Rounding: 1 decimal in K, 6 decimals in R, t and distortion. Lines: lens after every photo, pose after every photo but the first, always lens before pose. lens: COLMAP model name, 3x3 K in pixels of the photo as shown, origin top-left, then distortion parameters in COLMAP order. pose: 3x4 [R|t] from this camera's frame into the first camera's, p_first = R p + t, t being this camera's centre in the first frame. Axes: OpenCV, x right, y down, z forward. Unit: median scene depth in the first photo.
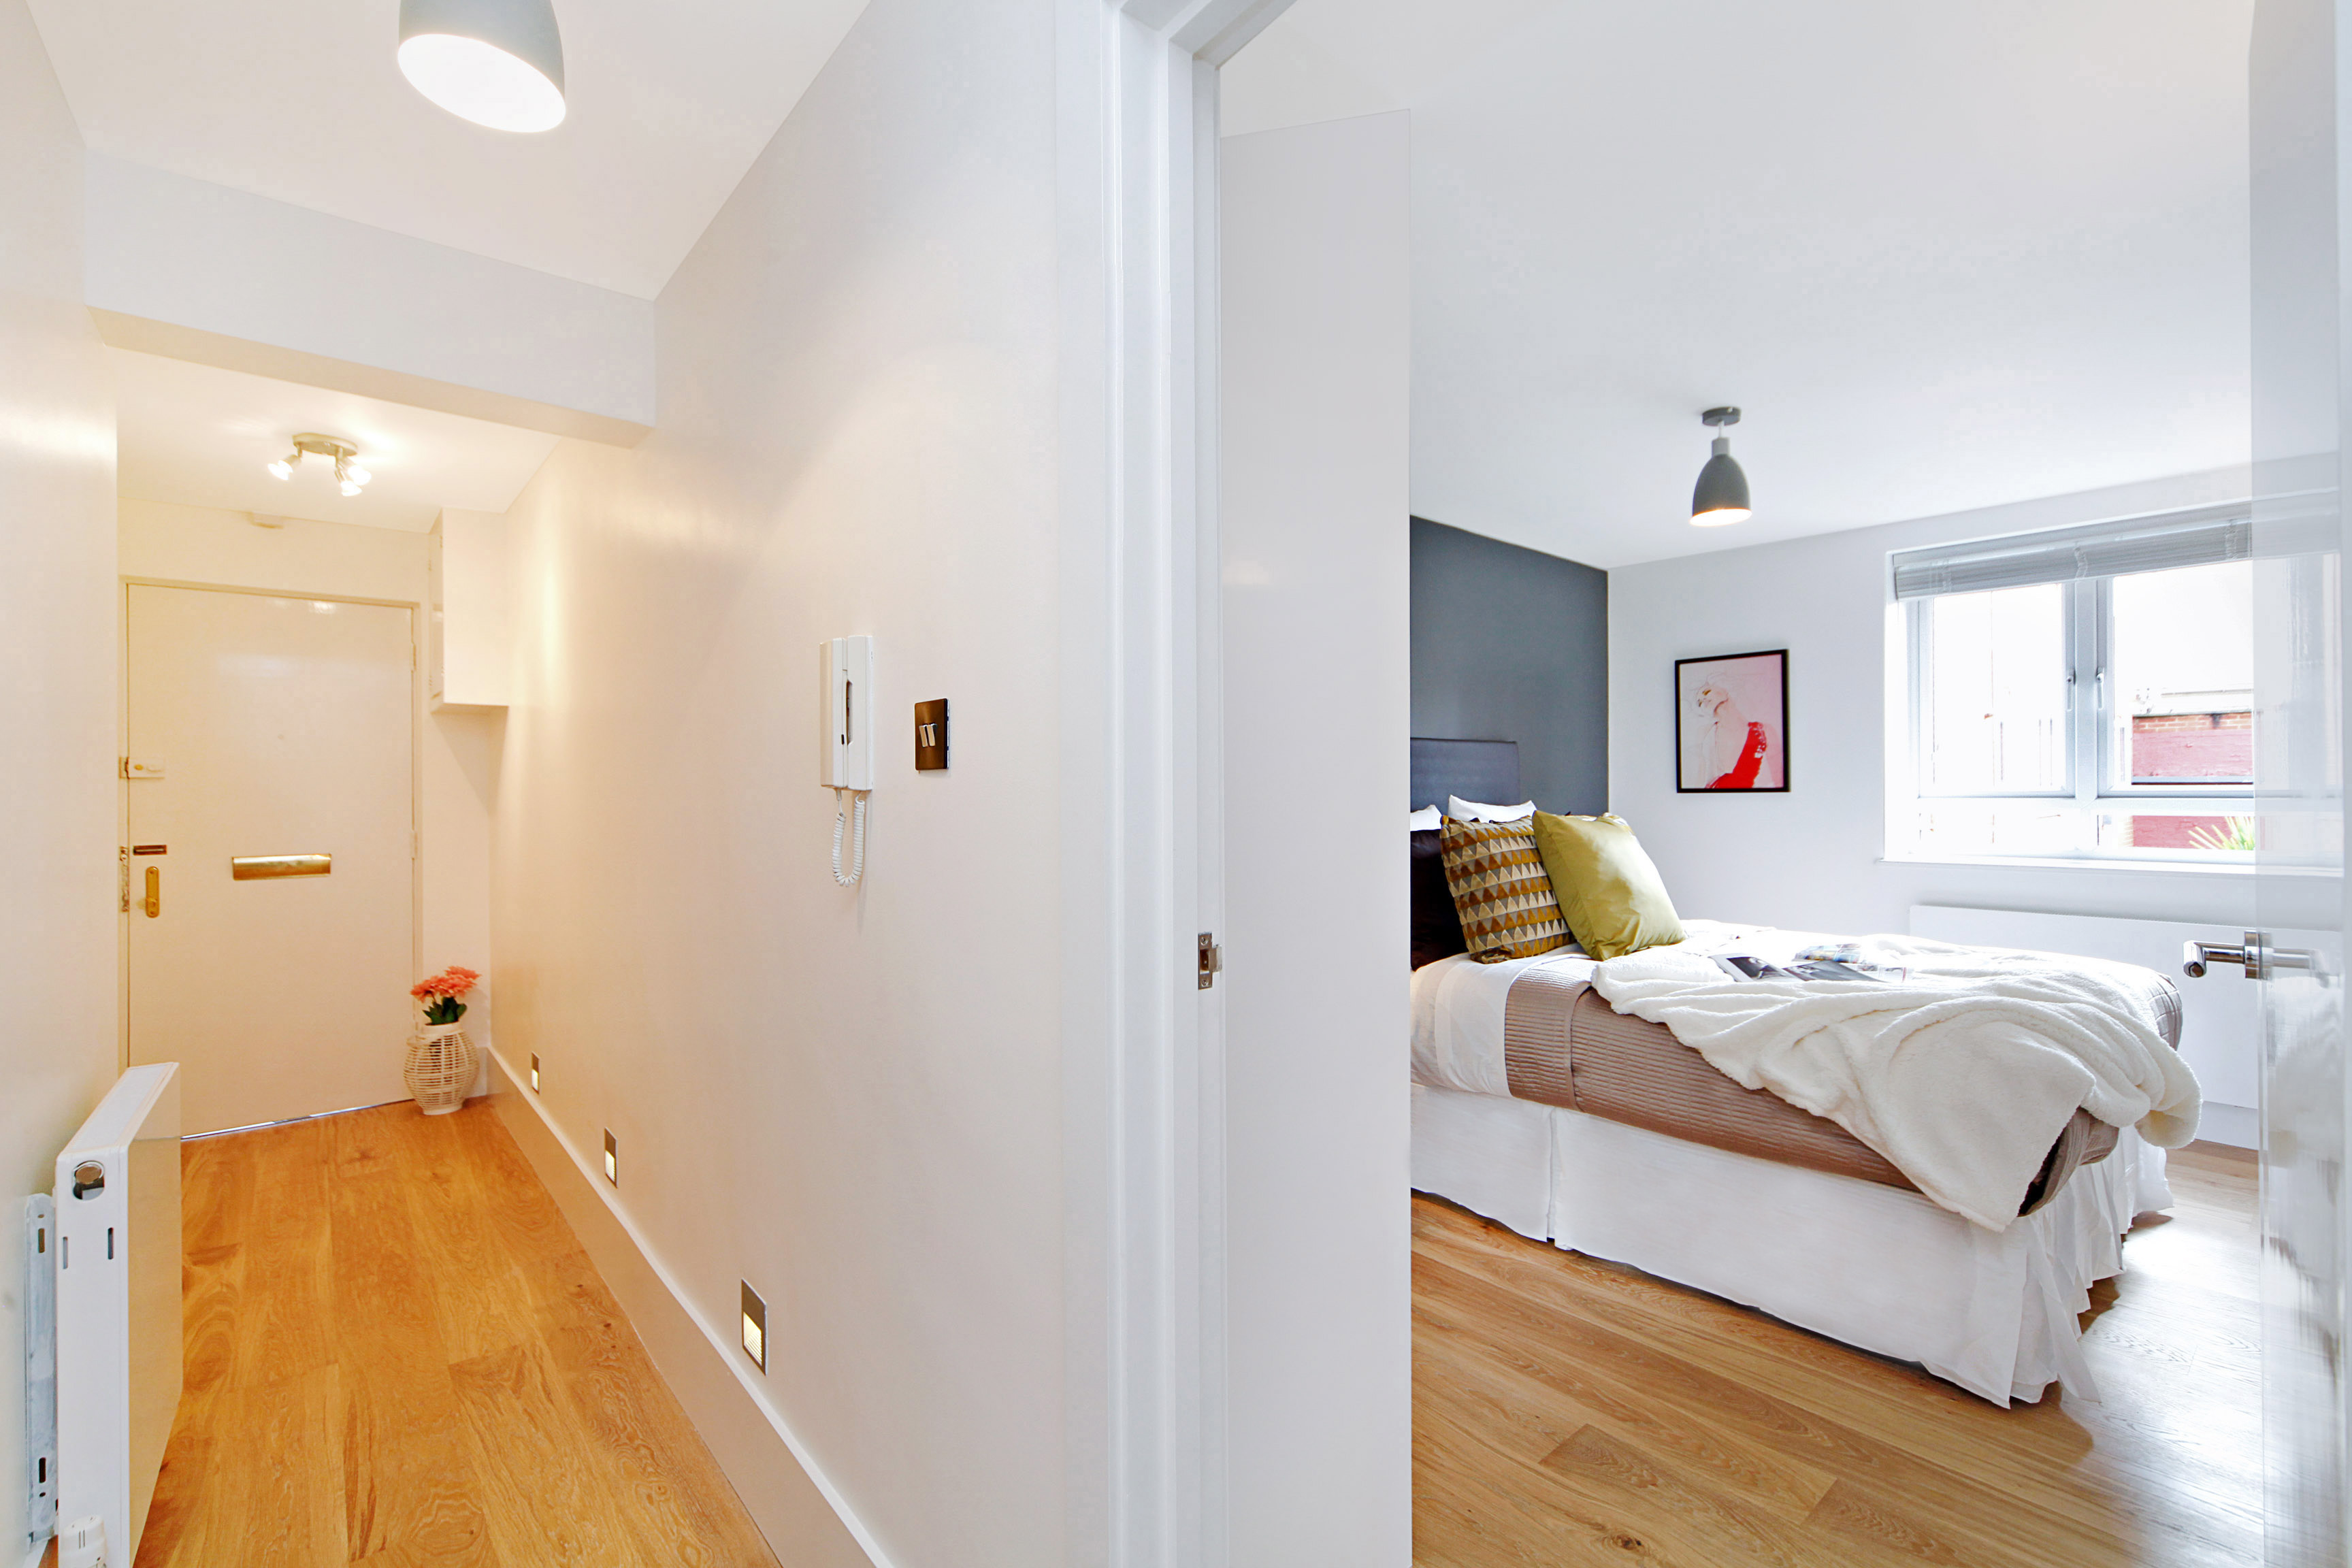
lens RADIAL K [[1083.3, 0, 1178.5], [0, 1083.3, 771.1], [0, 0, 1]] dist [0.002206, -0.000200]
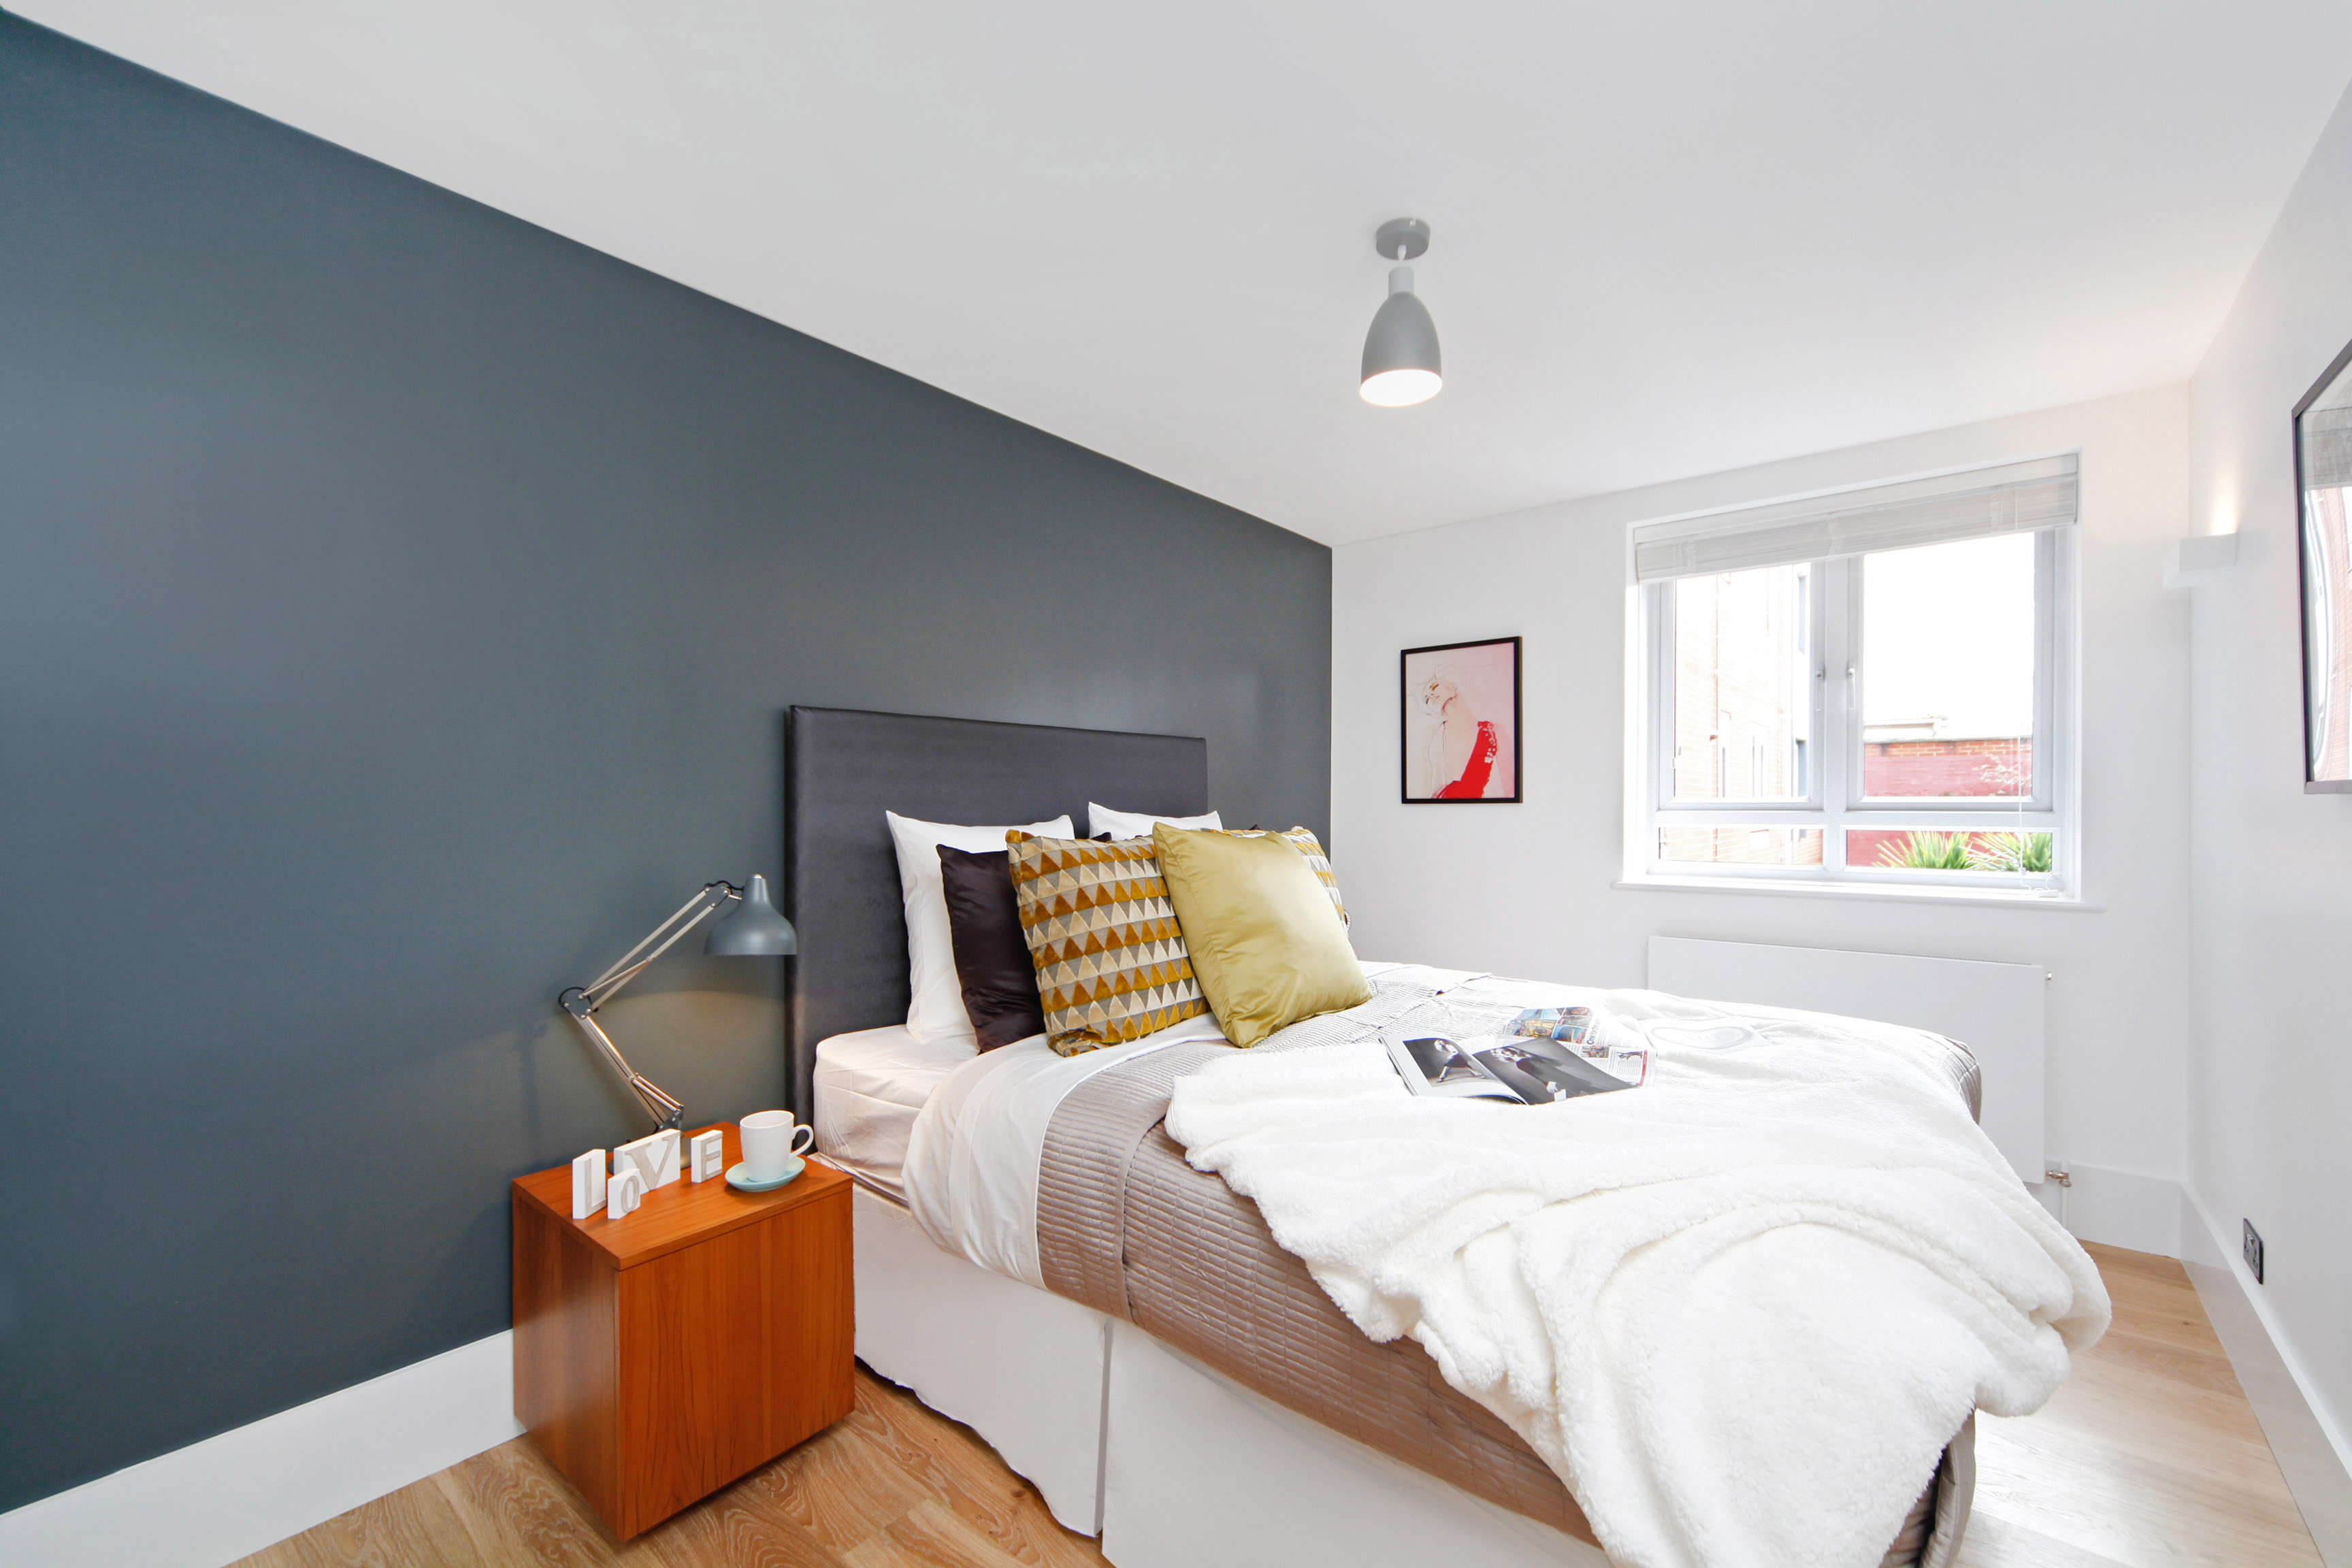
lens RADIAL K [[964.7, 0, 1172.7], [0, 964.7, 793.5], [0, 0, 1]] dist [-0.014630, 0.000046]
pose [[0.990483, 0.008015, 0.137400, 0.251867], [-0.008735, 0.999951, 0.004641, 0.014593], [-0.137356, -0.005797, 0.990505, 0.384071]]
